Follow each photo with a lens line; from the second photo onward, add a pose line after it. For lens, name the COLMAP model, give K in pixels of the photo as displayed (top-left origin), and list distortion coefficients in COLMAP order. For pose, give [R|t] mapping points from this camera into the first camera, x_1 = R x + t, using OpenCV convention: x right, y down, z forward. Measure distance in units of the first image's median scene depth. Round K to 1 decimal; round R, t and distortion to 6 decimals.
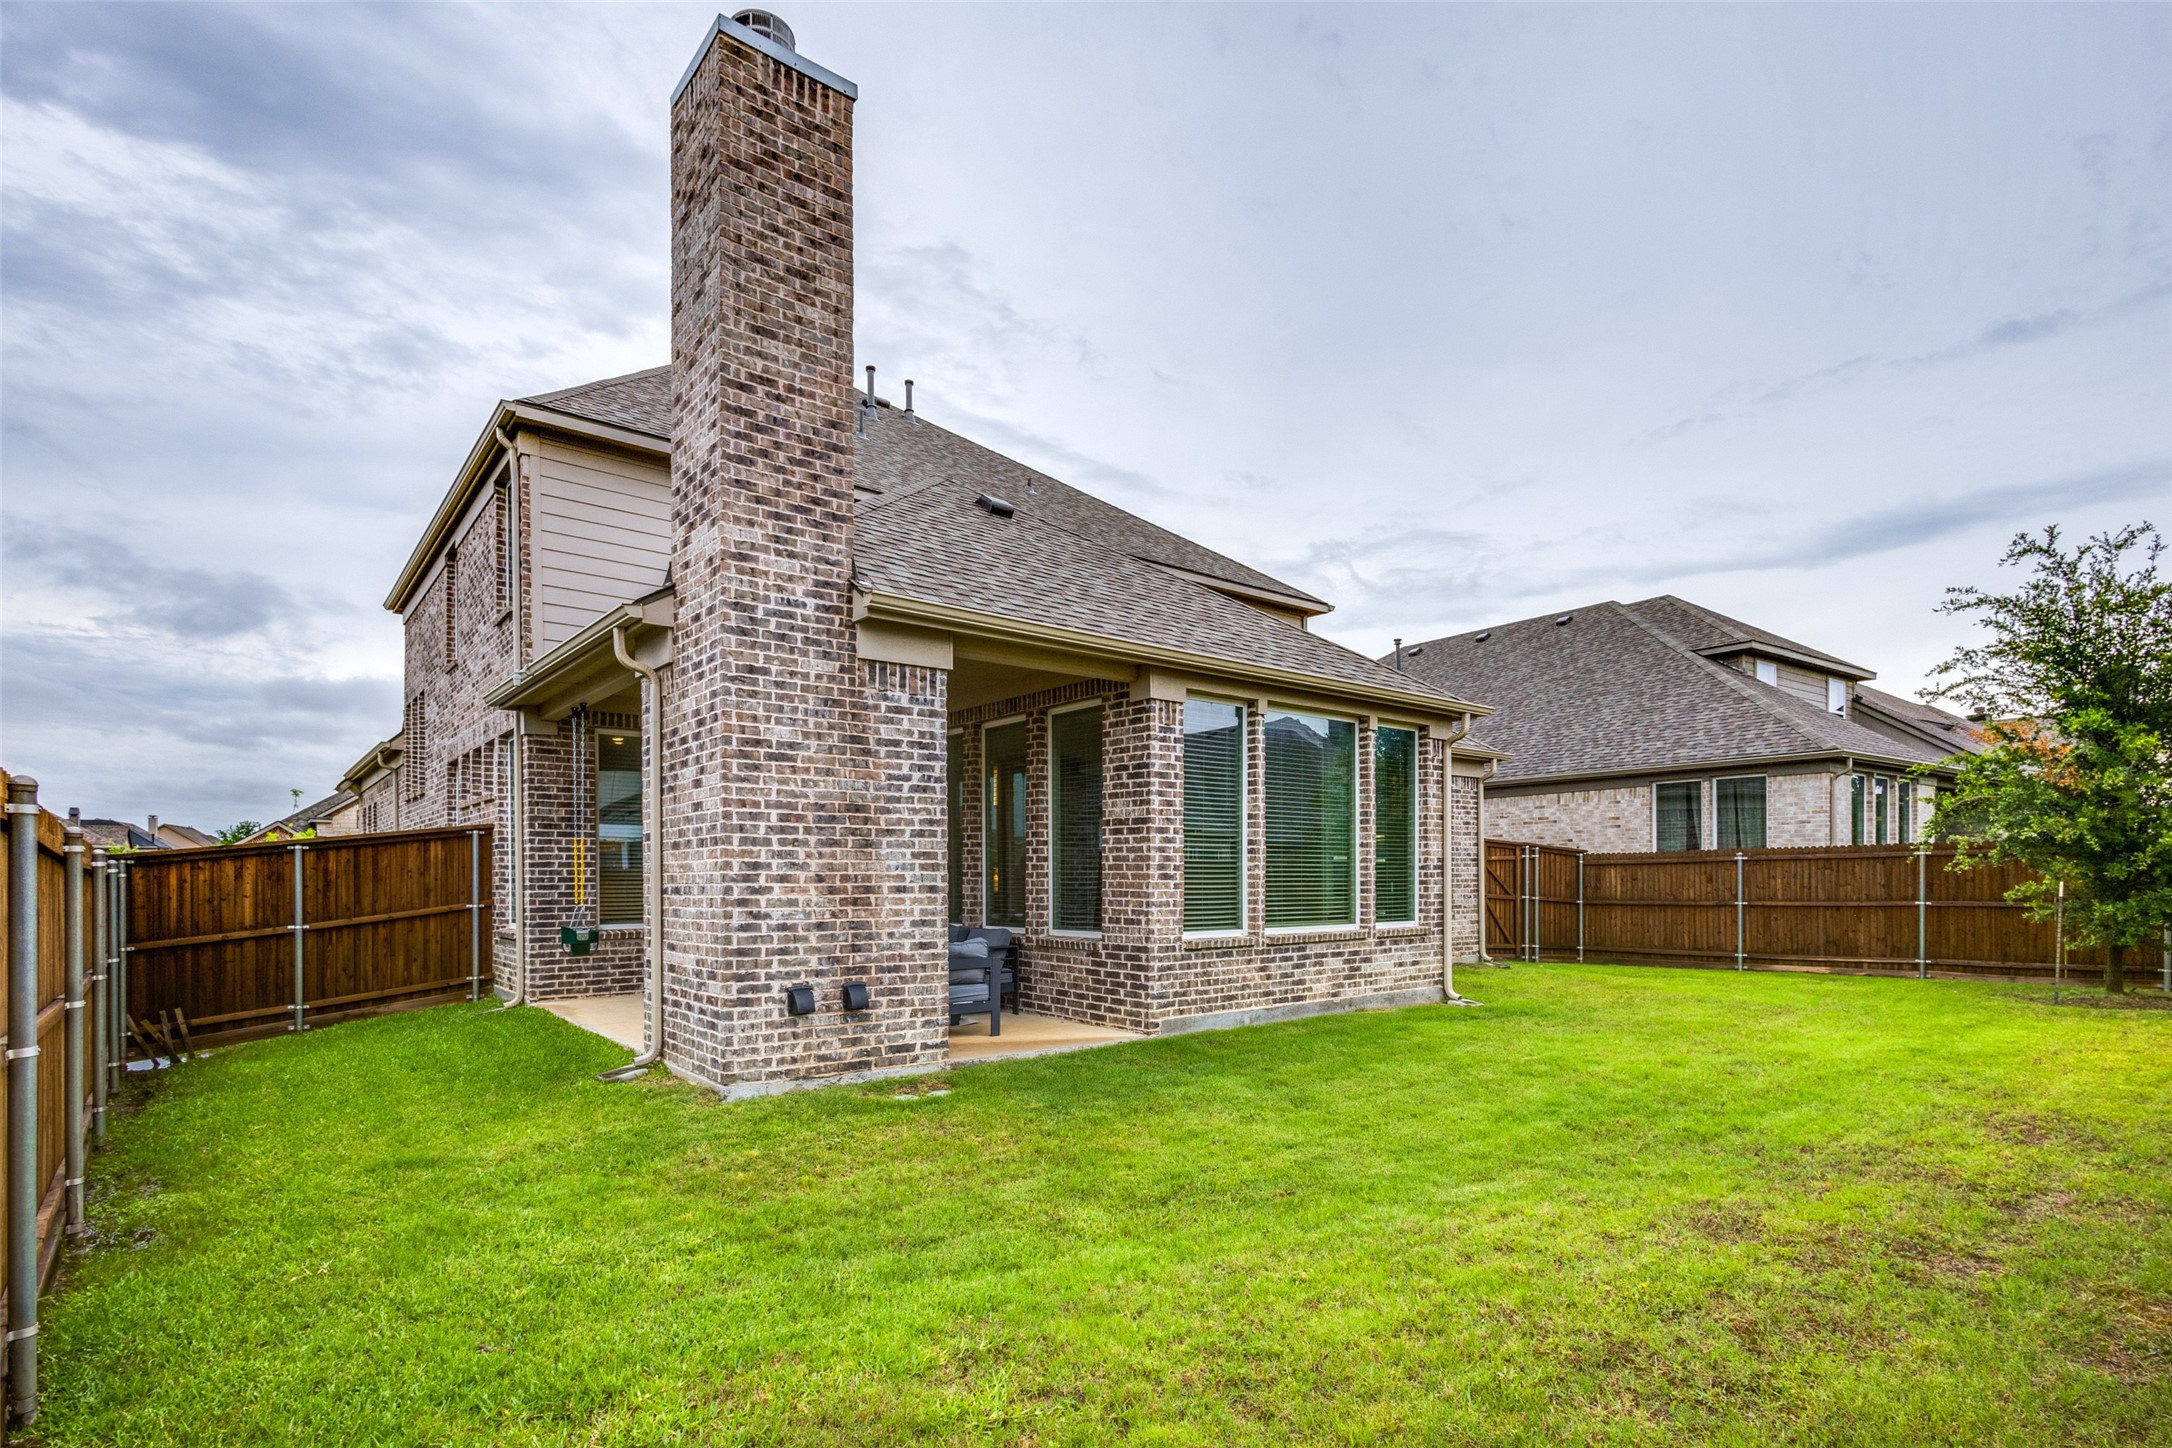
lens RADIAL K [[1039.0, 0, 1058.1], [0, 1039.0, 884.8], [0, 0, 1]] dist [0.001607, 0.000441]
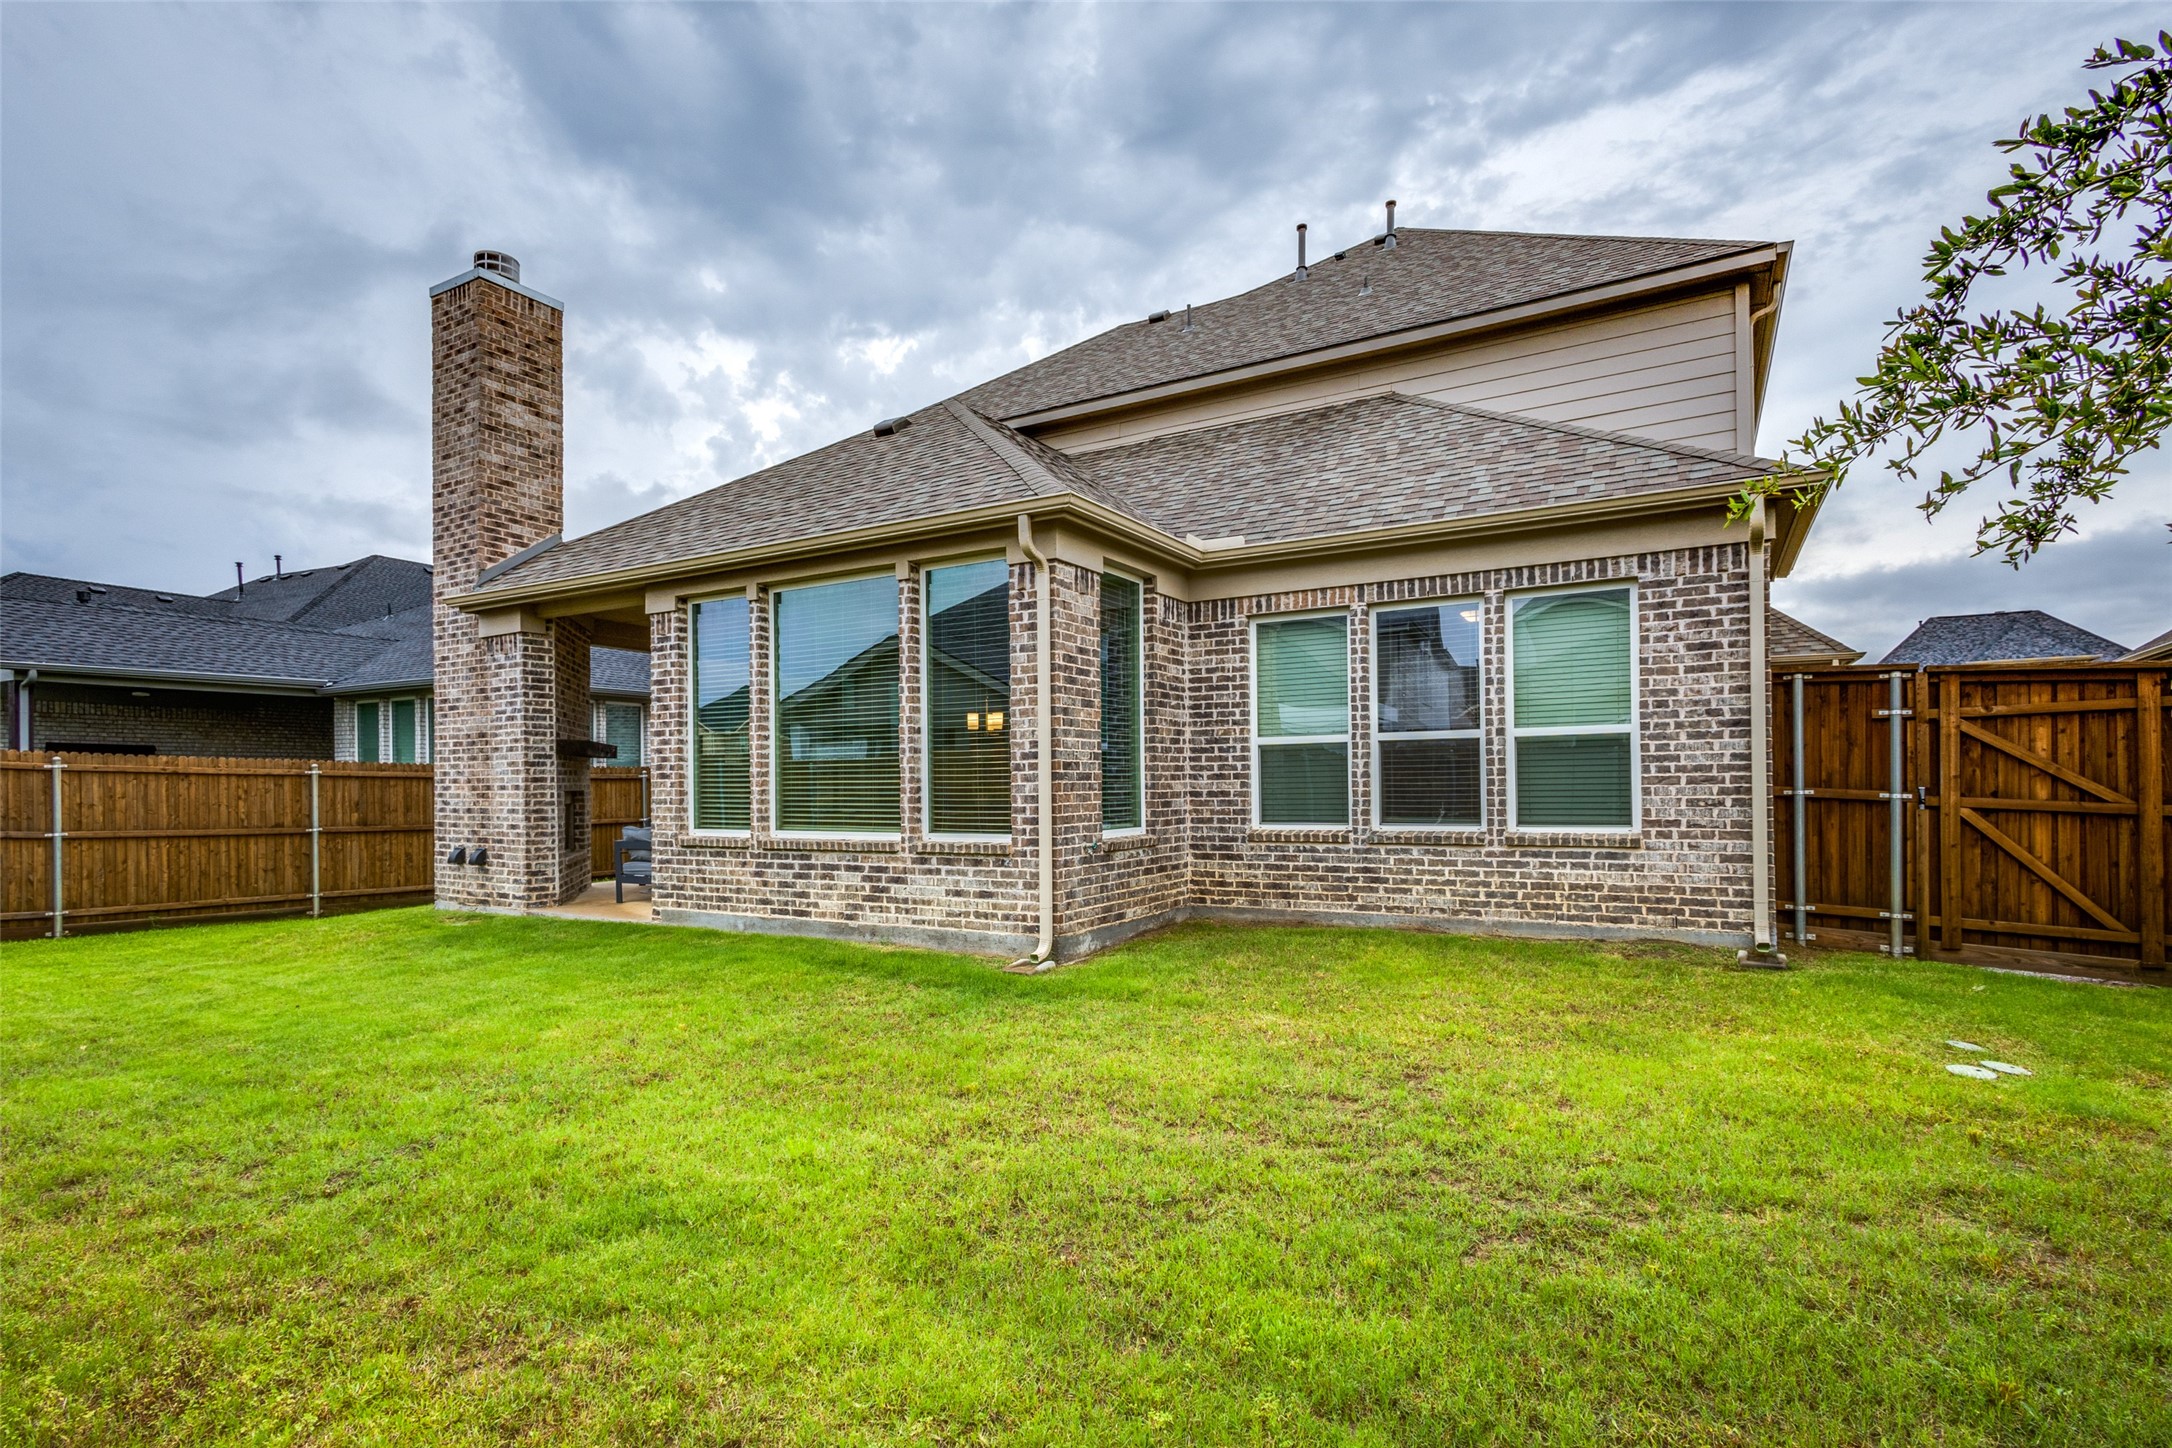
lens RADIAL K [[1039.0, 0, 1125.0], [0, 1039.0, 771.1], [0, 0, 1]] dist [0.001607, 0.000441]
pose [[0.389588, -0.006397, -0.920967, 1.240535], [0.008476, 0.999958, -0.003360, -0.005322], [0.920950, -0.006497, 0.389626, 0.989150]]
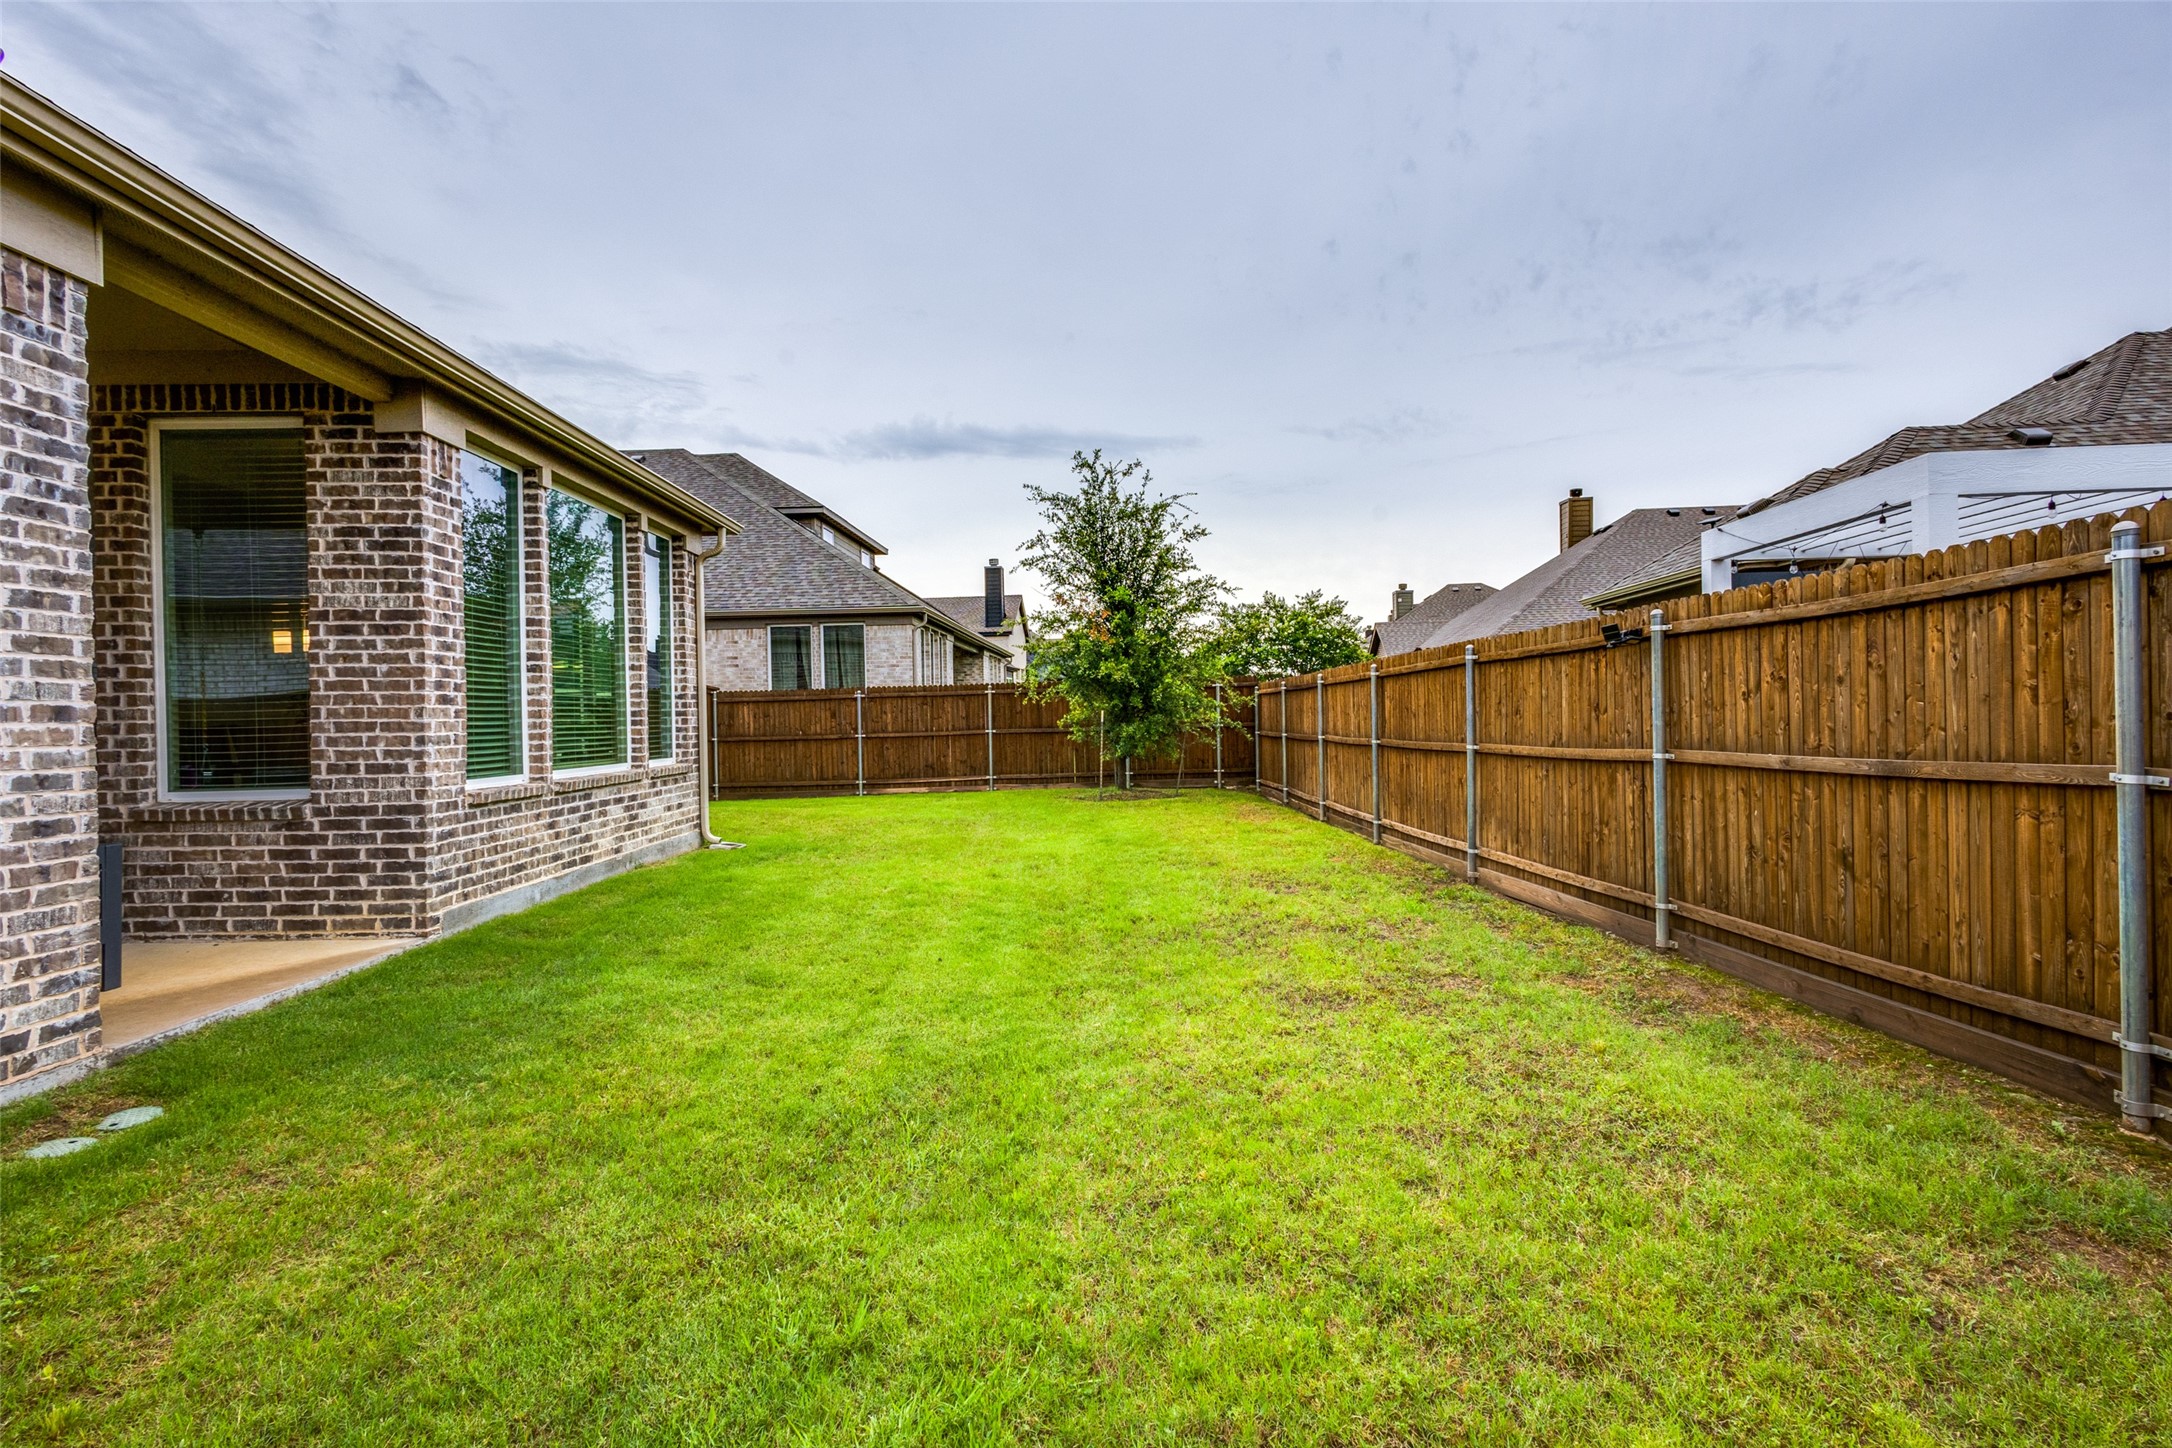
lens RADIAL K [[1039.0, 0, 1076.7], [0, 1039.0, 720.9], [0, 0, 1]] dist [0.001607, 0.000441]
pose [[0.599991, -0.010156, 0.799942, -0.186116], [0.019093, 0.999816, -0.001627, 0.014398], [-0.799779, 0.016249, 0.600075, 0.254041]]
